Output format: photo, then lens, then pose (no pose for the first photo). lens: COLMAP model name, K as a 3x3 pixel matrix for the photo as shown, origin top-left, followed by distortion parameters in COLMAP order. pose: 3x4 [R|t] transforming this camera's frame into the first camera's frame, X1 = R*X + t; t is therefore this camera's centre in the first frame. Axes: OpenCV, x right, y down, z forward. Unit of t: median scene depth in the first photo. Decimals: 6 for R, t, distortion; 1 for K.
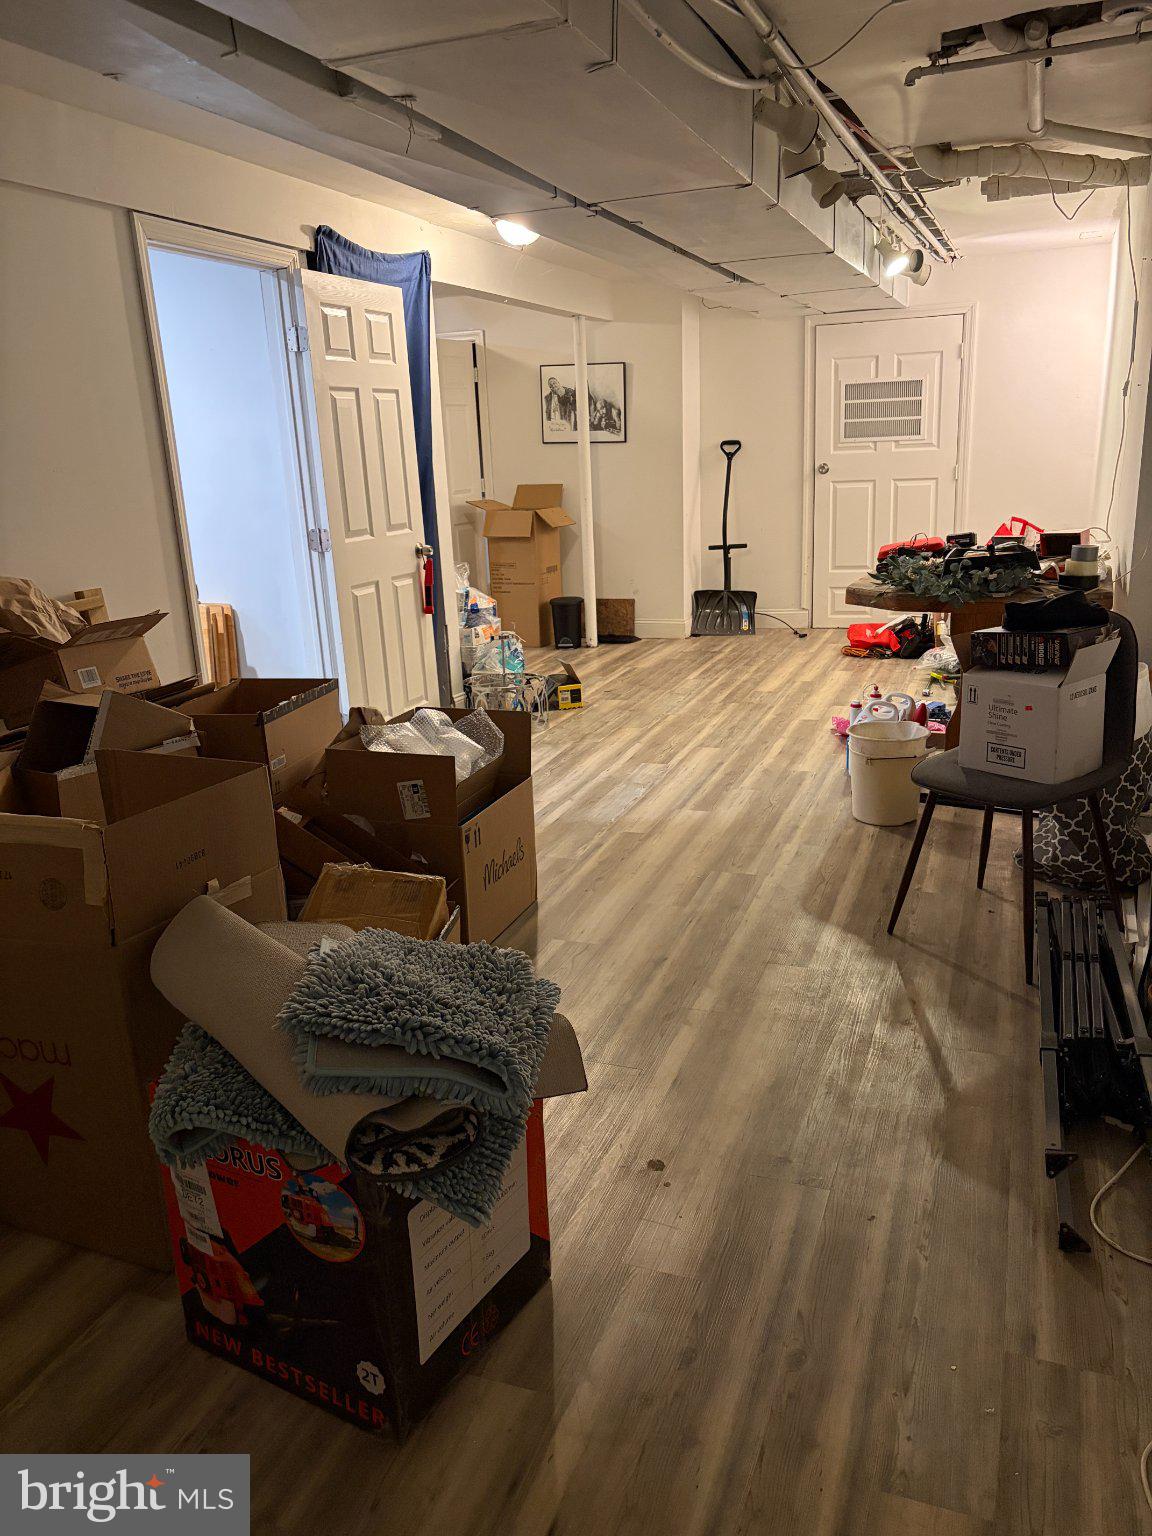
lens RADIAL K [[1158.5, 0, 580.4], [0, 1158.5, 768.7], [0, 0, 1]] dist [0.053030, 0.001855]
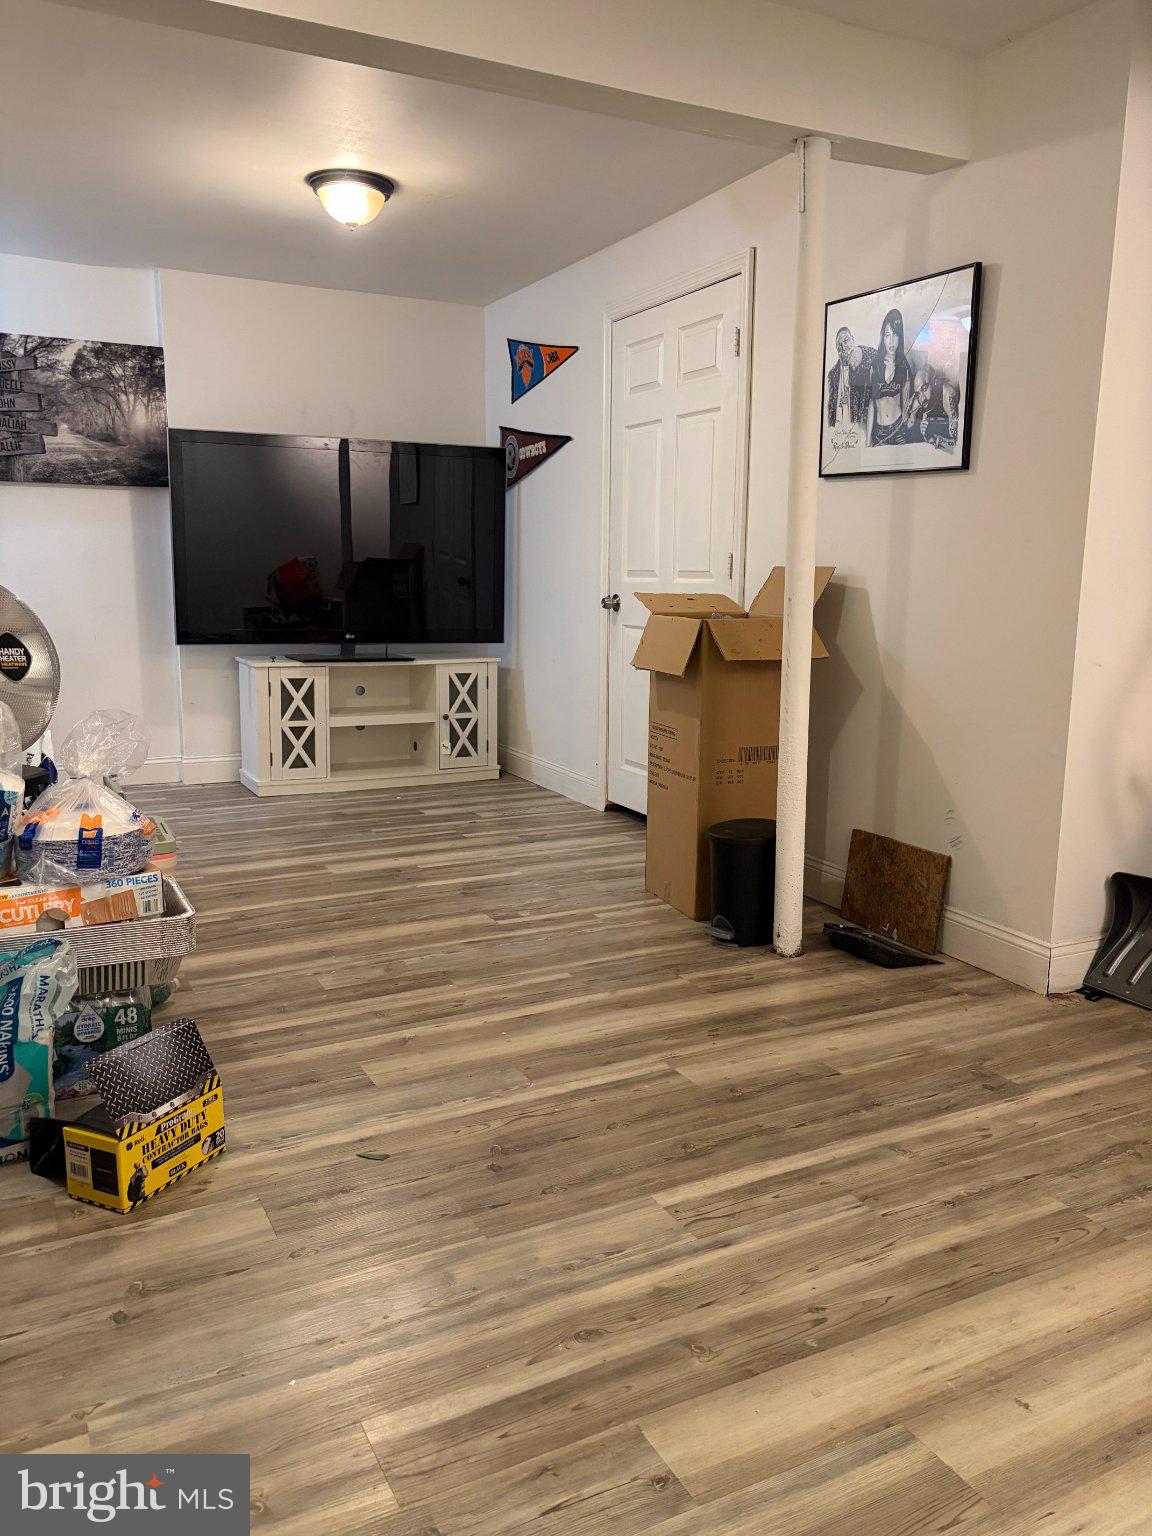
lens RADIAL K [[1158.5, 0, 571.6], [0, 1158.5, 771.1], [0, 0, 1]] dist [0.053030, 0.001855]
pose [[0.740033, 0.169710, -0.650807, 0.212814], [-0.226992, 0.973888, -0.004152, -0.148930], [0.633109, 0.150801, 0.759232, 0.627452]]
